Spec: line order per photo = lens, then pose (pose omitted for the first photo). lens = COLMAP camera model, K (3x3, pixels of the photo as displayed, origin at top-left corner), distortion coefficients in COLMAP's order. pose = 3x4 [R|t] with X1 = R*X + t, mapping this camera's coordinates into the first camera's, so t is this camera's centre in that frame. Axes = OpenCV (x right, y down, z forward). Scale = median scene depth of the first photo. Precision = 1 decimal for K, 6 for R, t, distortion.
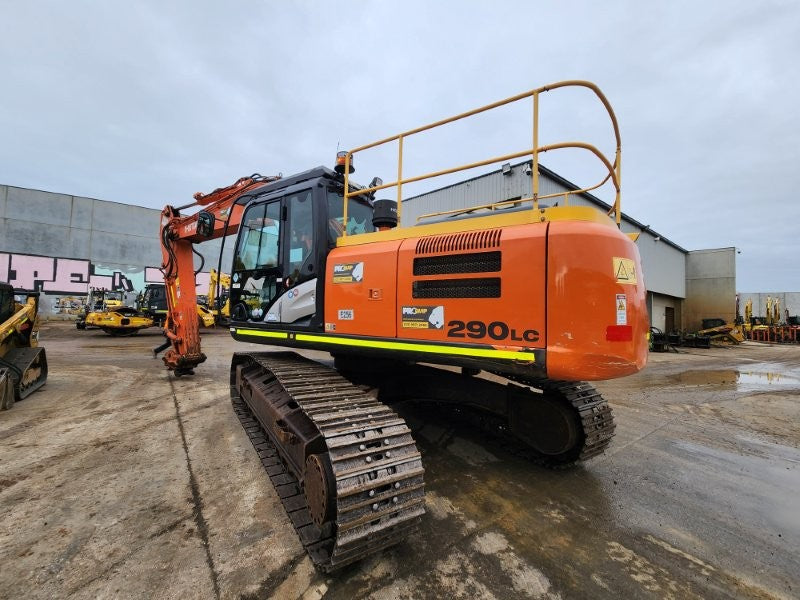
lens RADIAL K [[322.8, 0, 397.5], [0, 322.8, 299.4], [0, 0, 1]] dist [-0.001640, 0.000812]
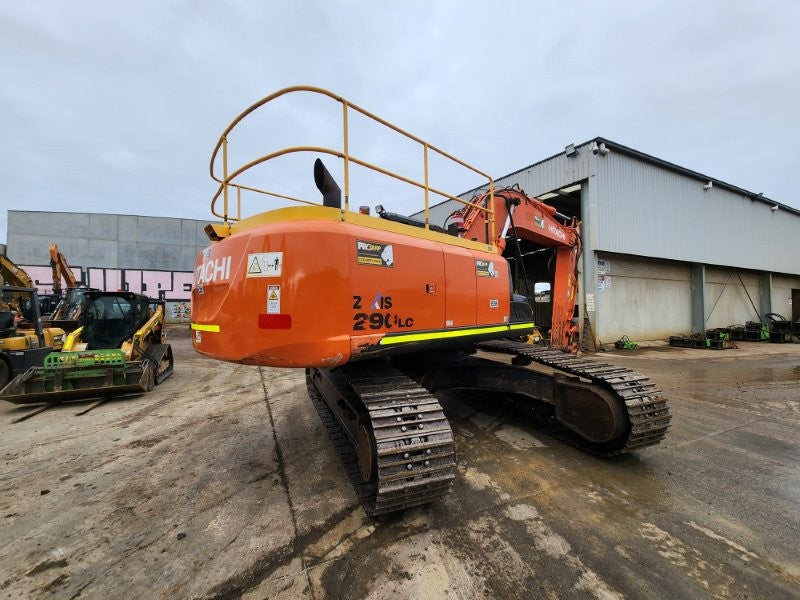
lens RADIAL K [[322.8, 0, 397.1], [0, 322.8, 300.9], [0, 0, 1]] dist [-0.001640, 0.000812]
pose [[0.977595, -0.038437, -0.206954, 0.093943], [0.042145, 0.999020, 0.013537, -0.001181], [0.206231, -0.021956, 0.978257, -0.110580]]
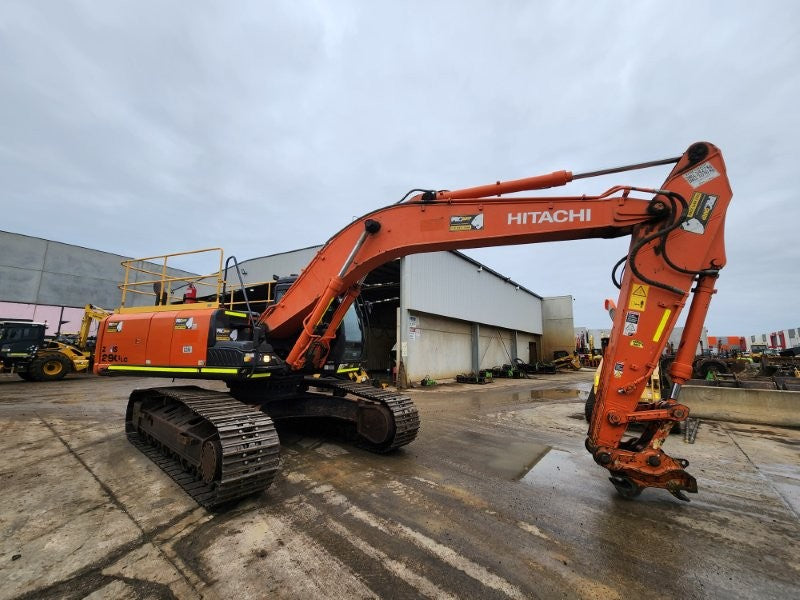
lens RADIAL K [[322.8, 0, 394.4], [0, 322.8, 299.9], [0, 0, 1]] dist [-0.001640, 0.000812]
pose [[0.968011, 0.020774, 0.250047, 0.152712], [0.007283, 0.993820, -0.110762, -0.030519], [-0.250803, 0.109040, 0.961877, -0.599779]]
